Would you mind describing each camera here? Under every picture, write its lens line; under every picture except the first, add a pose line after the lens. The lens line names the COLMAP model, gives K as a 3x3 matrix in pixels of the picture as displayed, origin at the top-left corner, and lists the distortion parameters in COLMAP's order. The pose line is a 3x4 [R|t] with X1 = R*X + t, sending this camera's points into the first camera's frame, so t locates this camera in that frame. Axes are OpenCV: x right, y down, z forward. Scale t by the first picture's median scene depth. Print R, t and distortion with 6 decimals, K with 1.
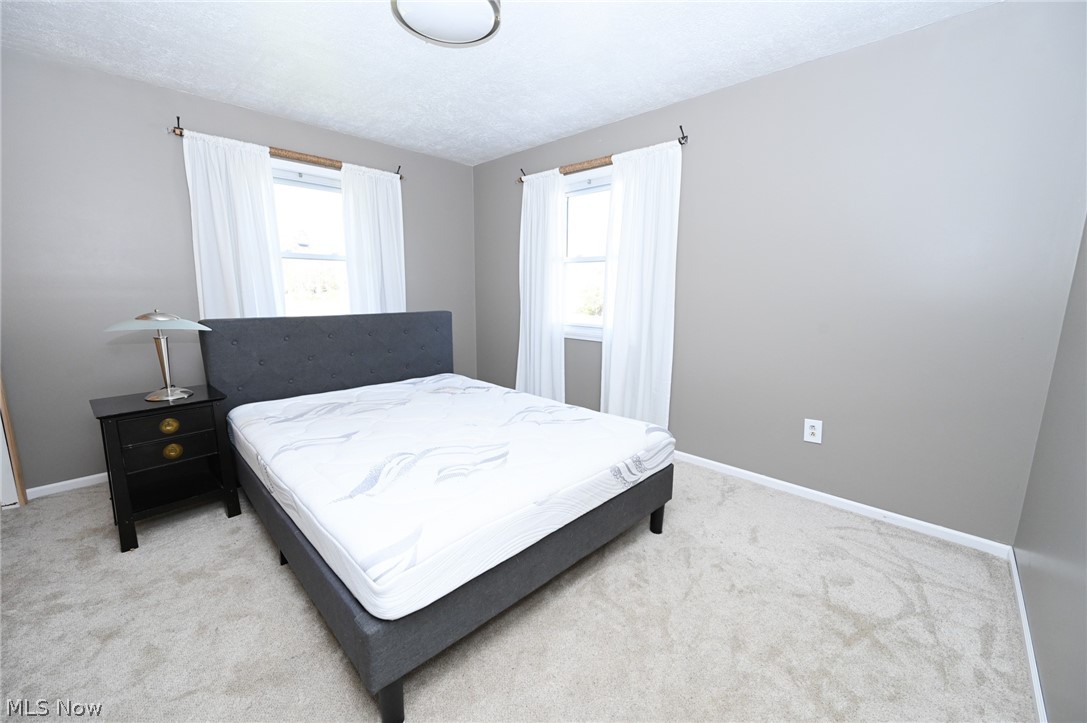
lens RADIAL K [[427.1, 0, 546.2], [0, 427.1, 362.1], [0, 0, 1]] dist [-0.001696, -0.000139]
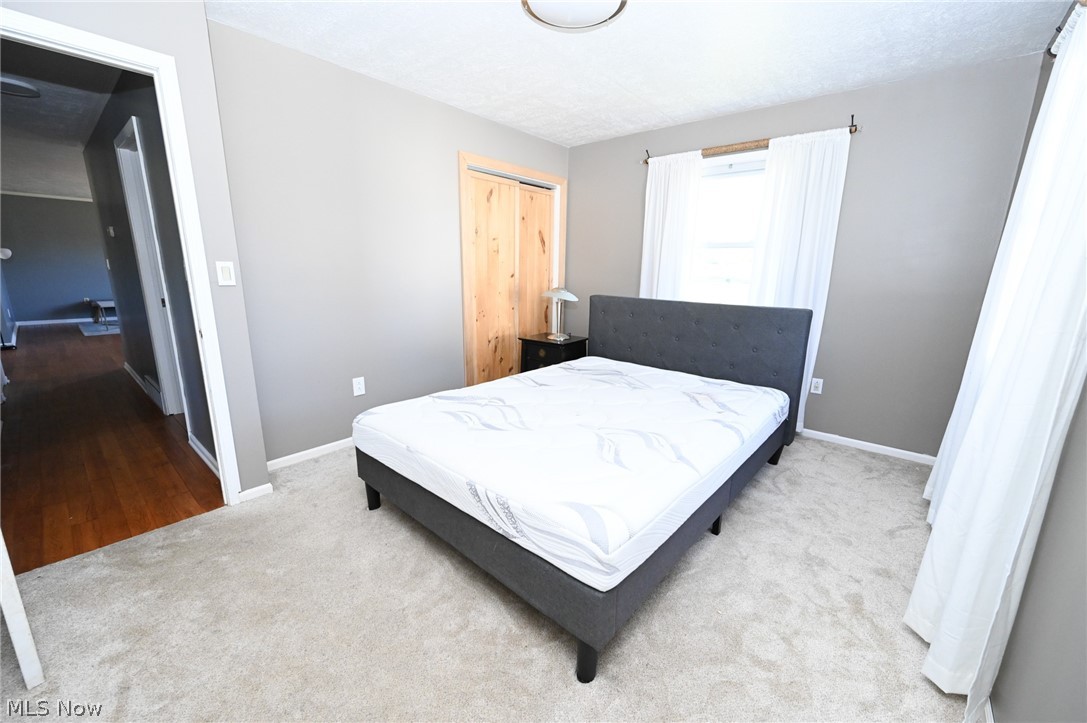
lens RADIAL K [[427.1, 0, 546.2], [0, 427.1, 362.1], [0, 0, 1]] dist [-0.001696, -0.000139]
pose [[0.058340, 0.214746, -0.974926, 0.839180], [-0.188487, 0.961394, 0.200486, -0.169975], [0.980341, 0.172064, 0.096565, 0.888090]]
